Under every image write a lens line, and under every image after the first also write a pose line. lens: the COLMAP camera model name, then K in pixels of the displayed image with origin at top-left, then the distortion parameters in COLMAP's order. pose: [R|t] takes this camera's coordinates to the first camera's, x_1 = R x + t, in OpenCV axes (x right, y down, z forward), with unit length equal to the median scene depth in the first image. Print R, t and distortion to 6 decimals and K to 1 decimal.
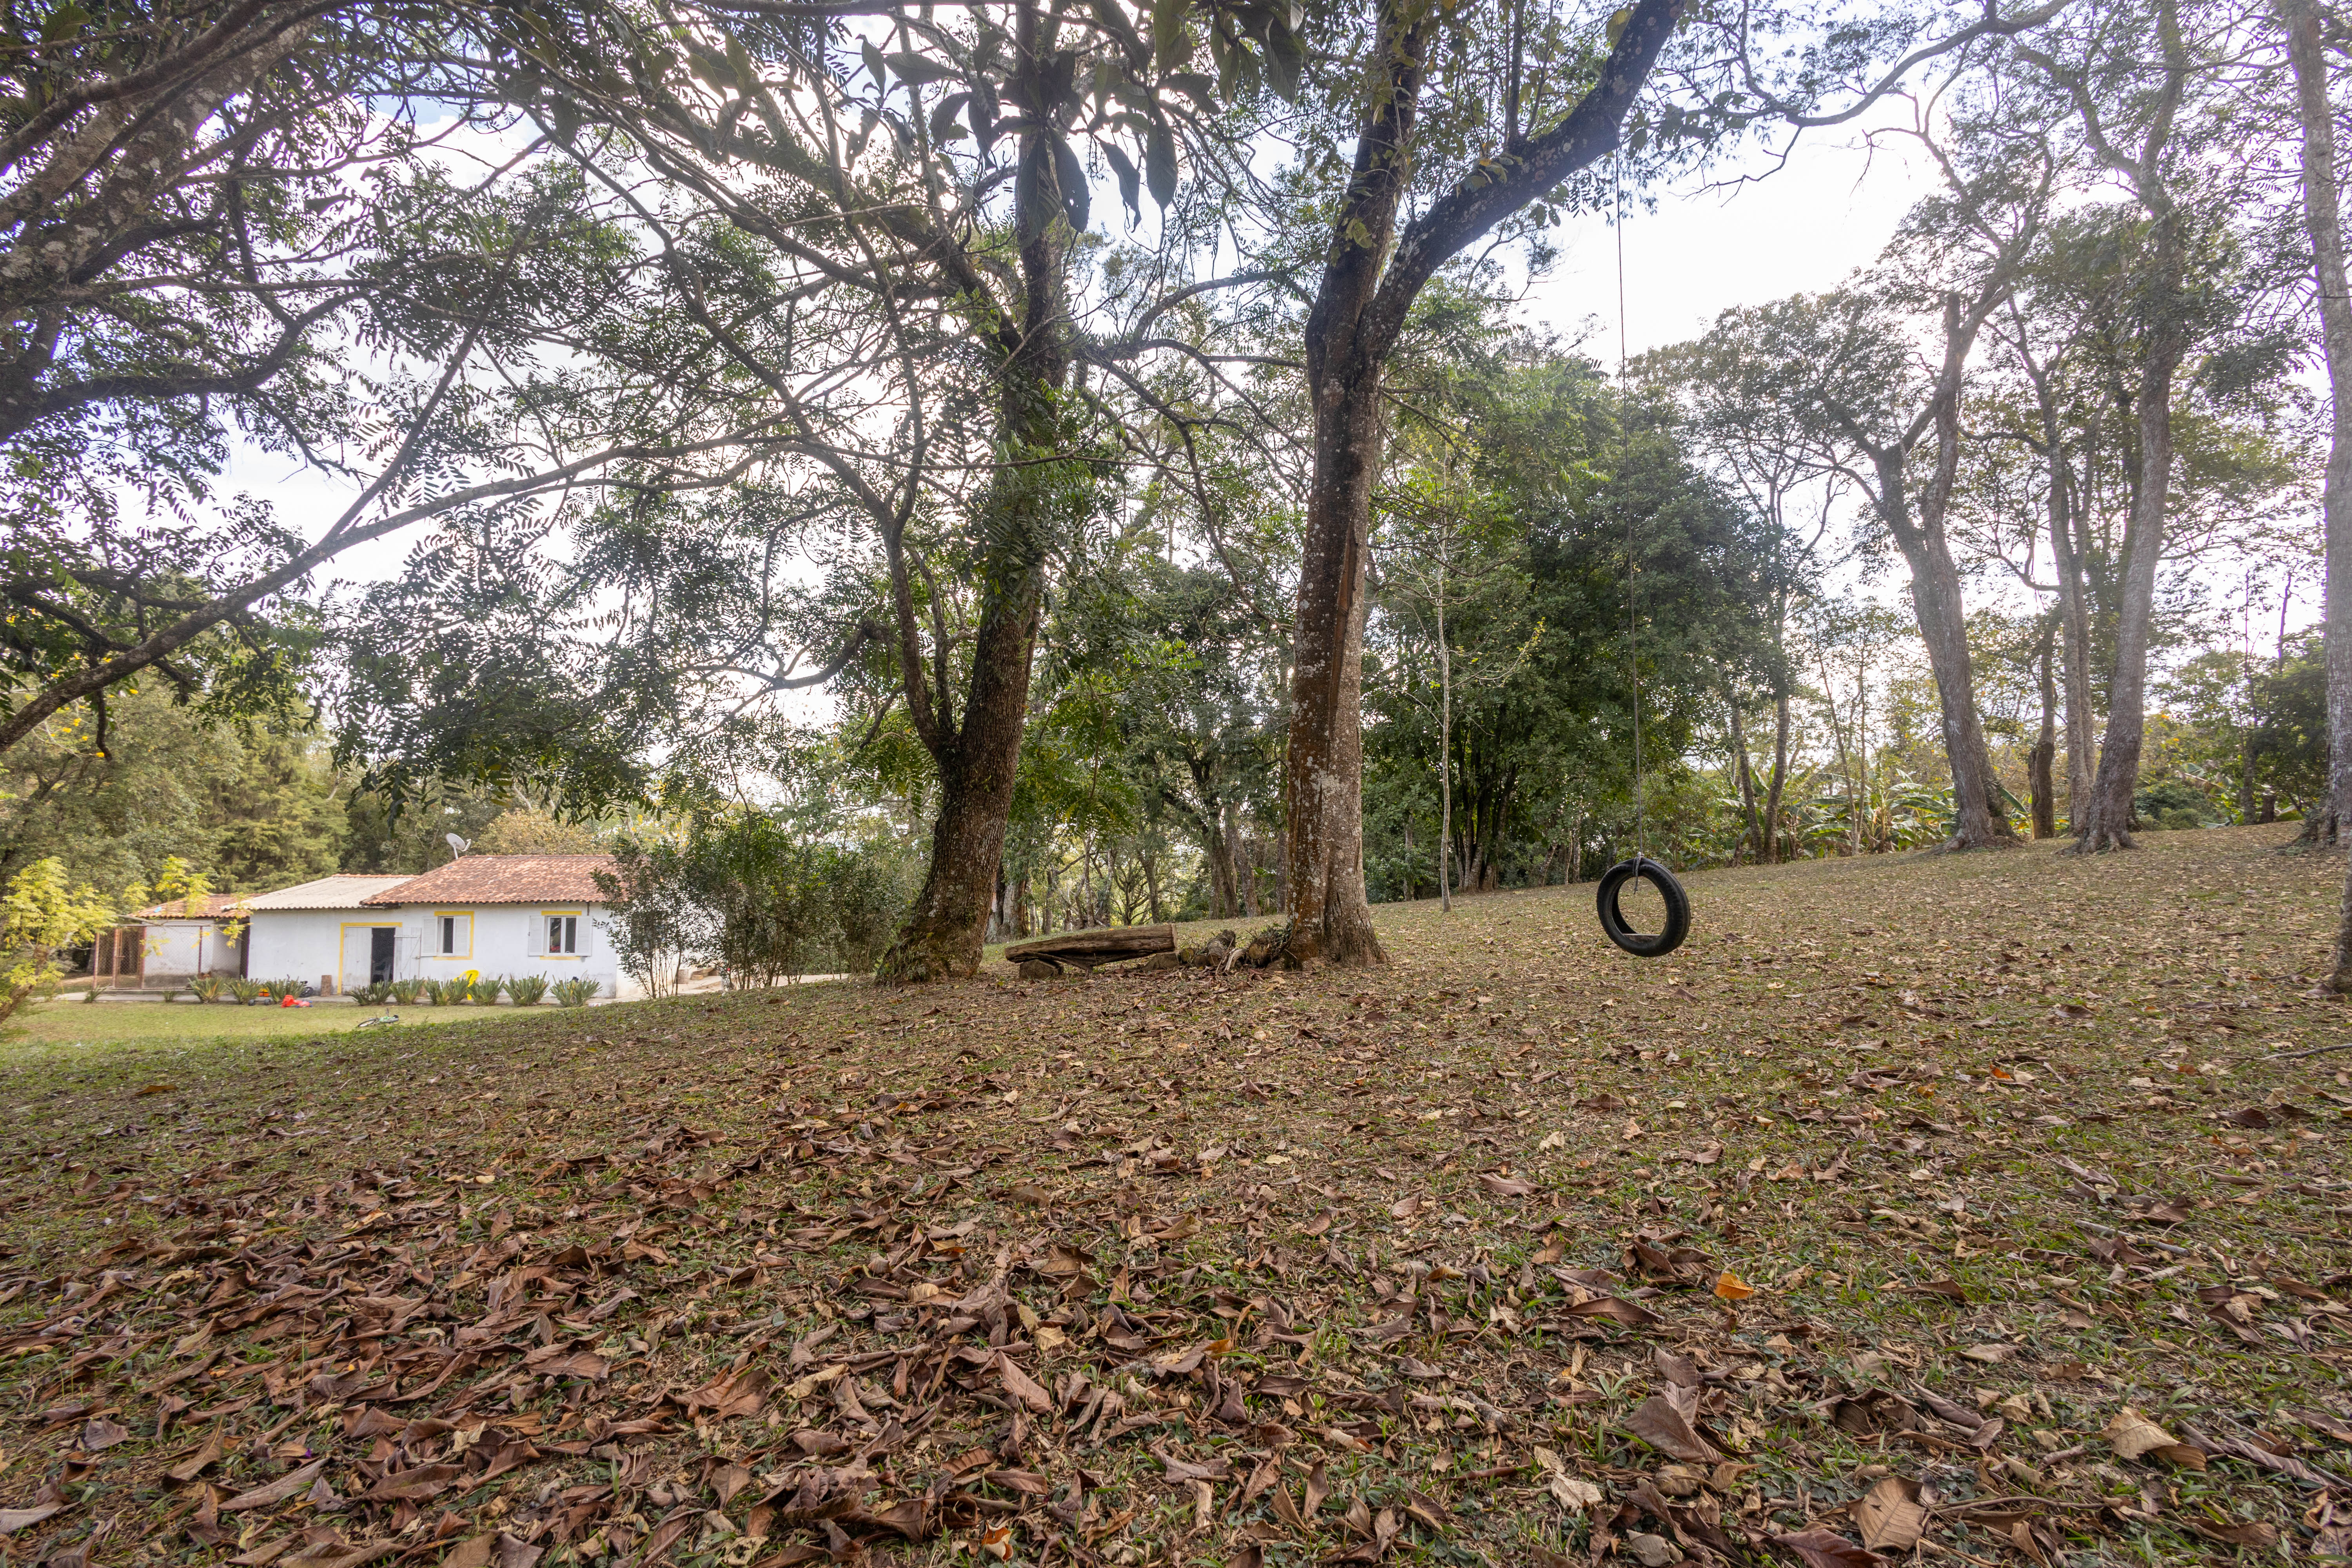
lens RADIAL K [[1083.8, 0, 1176.0], [0, 1083.8, 784.0], [0, 0, 1]] dist [0.002556, 0.000479]
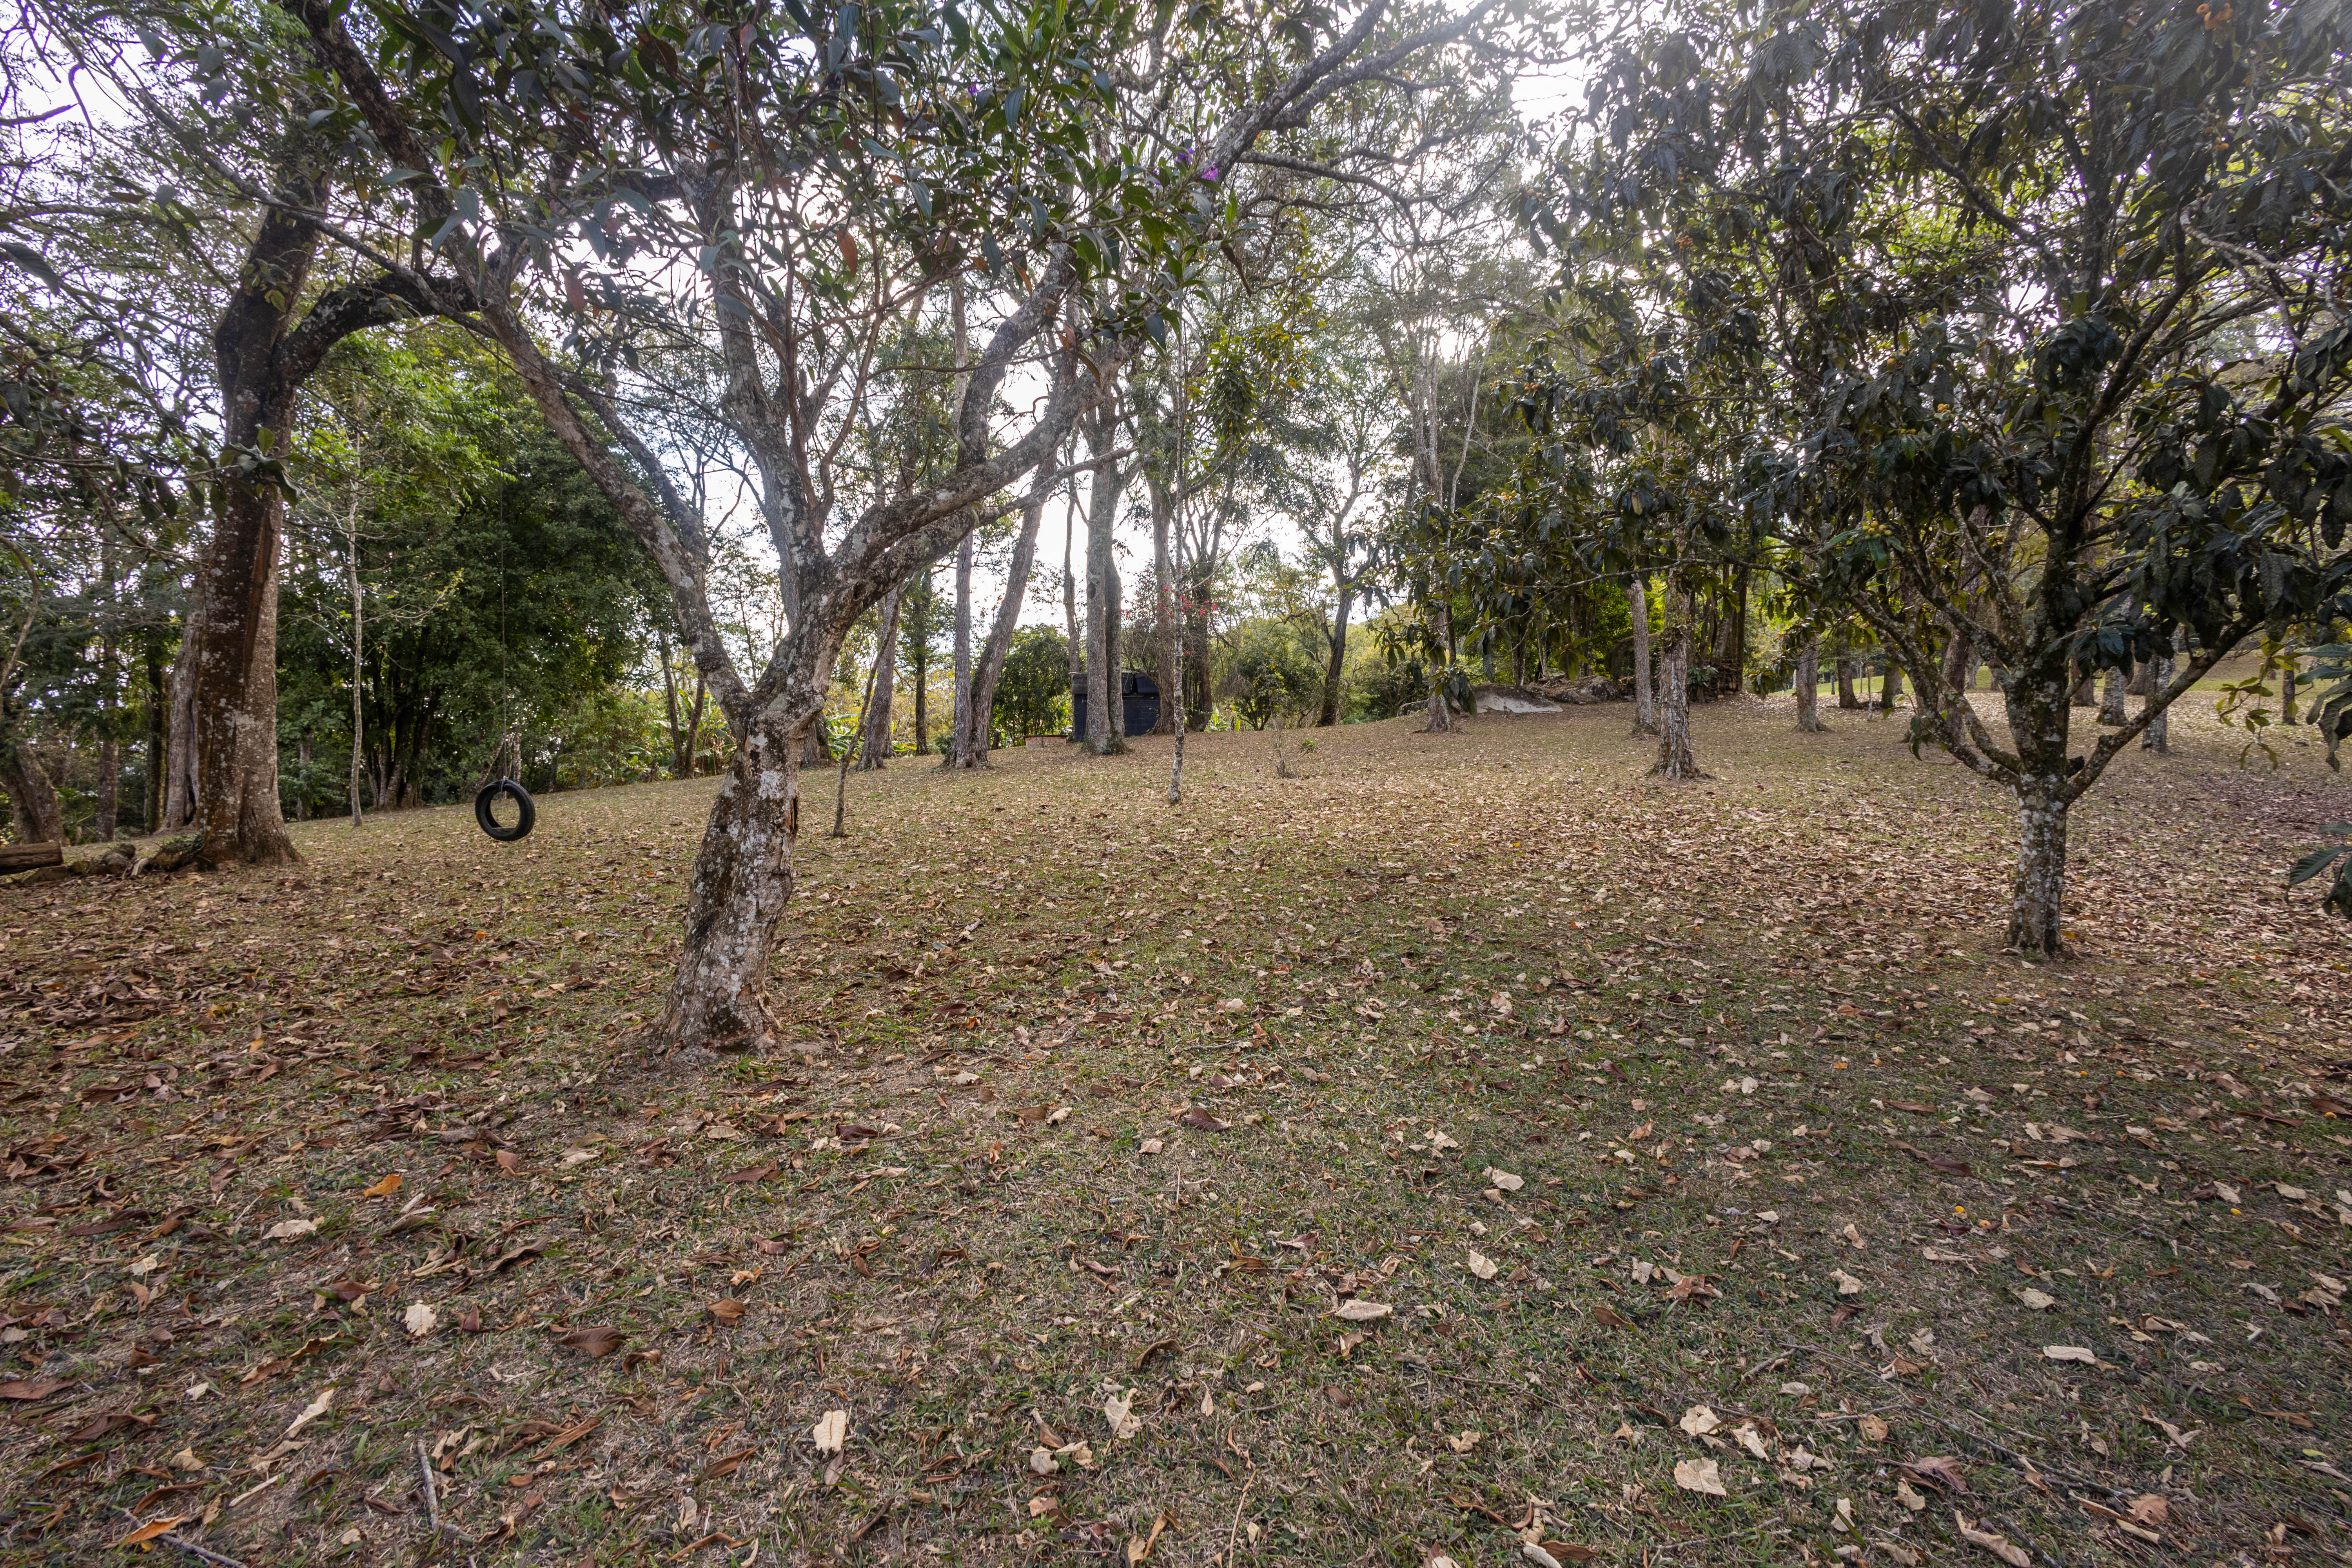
lens RADIAL K [[1083.8, 0, 1176.0], [0, 1083.8, 784.0], [0, 0, 1]] dist [0.002556, 0.000479]
pose [[0.629130, -0.012161, 0.777205, -0.125935], [-0.048629, 0.997303, 0.054969, -0.039789], [-0.775777, -0.072378, 0.626842, -0.500428]]
